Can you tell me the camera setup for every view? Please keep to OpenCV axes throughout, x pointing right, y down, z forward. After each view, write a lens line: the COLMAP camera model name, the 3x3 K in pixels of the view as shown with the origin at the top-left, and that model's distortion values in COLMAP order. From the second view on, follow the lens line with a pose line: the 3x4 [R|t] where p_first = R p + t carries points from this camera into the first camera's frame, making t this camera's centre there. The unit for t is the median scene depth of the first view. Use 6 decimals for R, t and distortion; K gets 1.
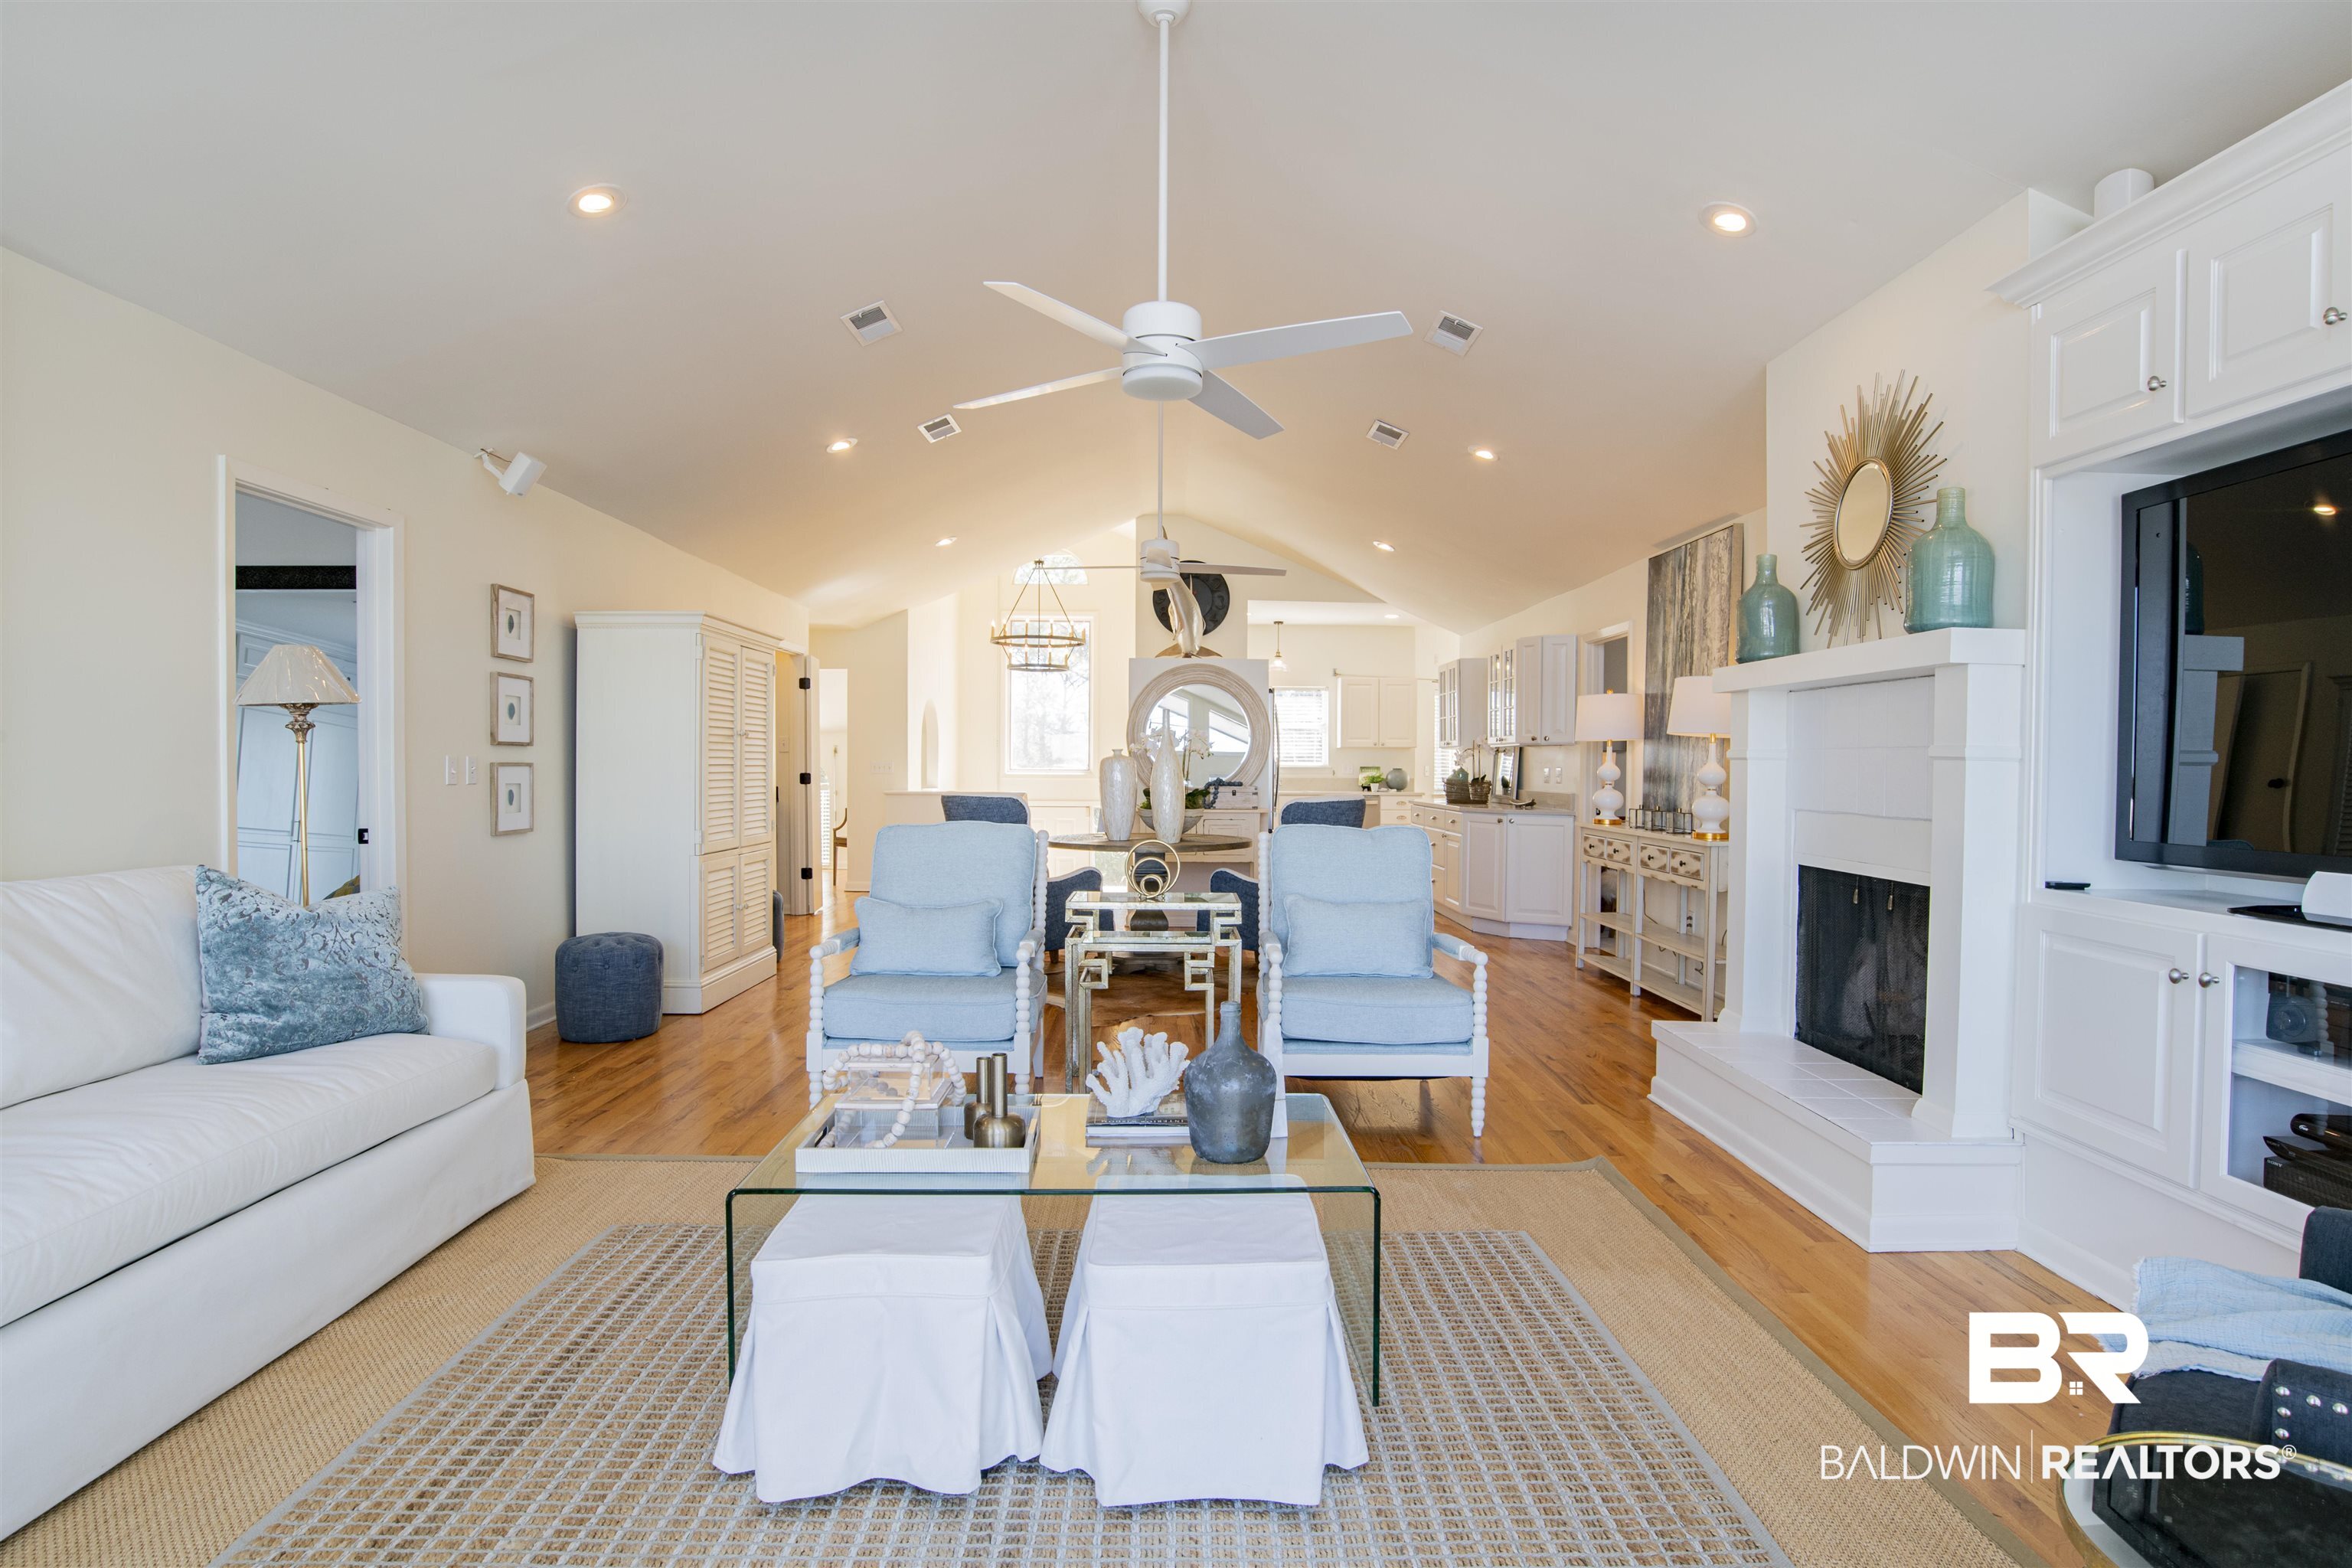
lens RADIAL K [[1191.2, 0, 1203.1], [0, 1191.2, 775.2], [0, 0, 1]] dist [-0.060579, 0.024157]
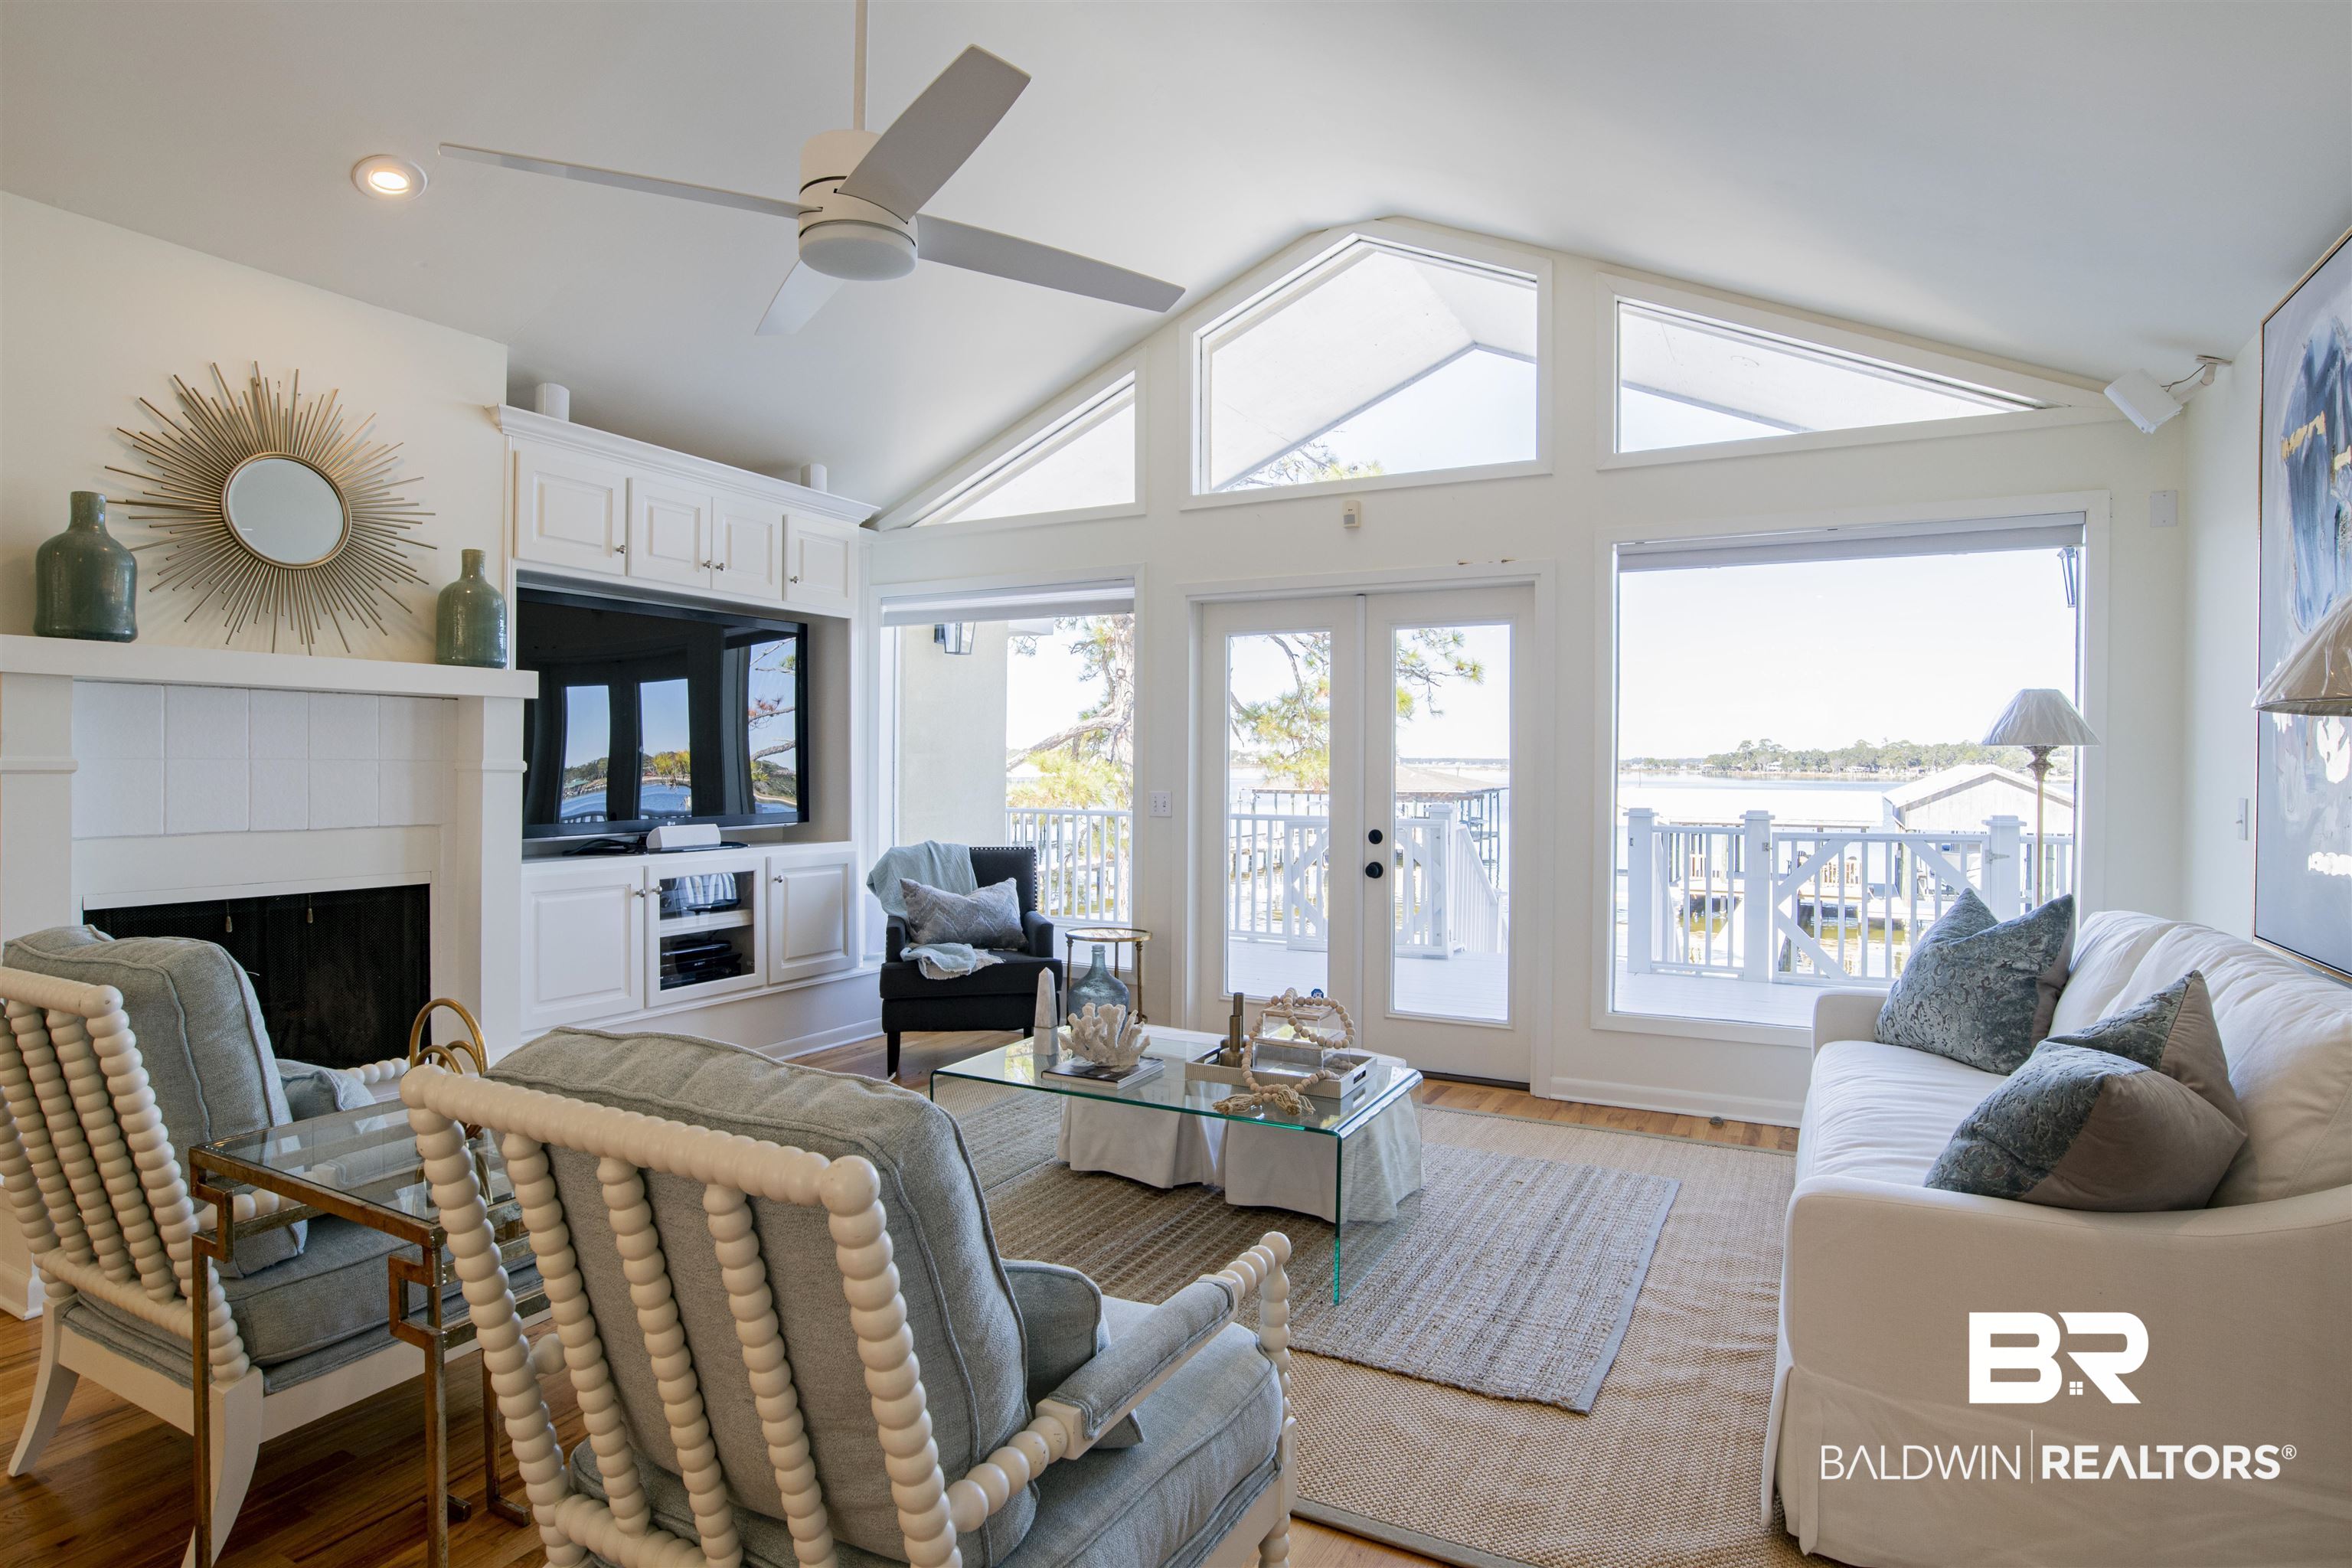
lens RADIAL K [[1247.6, 0, 1180.4], [0, 1247.6, 770.8], [0, 0, 1]] dist [-0.064386, 0.026060]
pose [[-0.864410, -0.016138, 0.502529, -0.600496], [-0.004451, 0.999691, 0.024448, -0.045384], [-0.502768, 0.018896, -0.864215, 1.610379]]
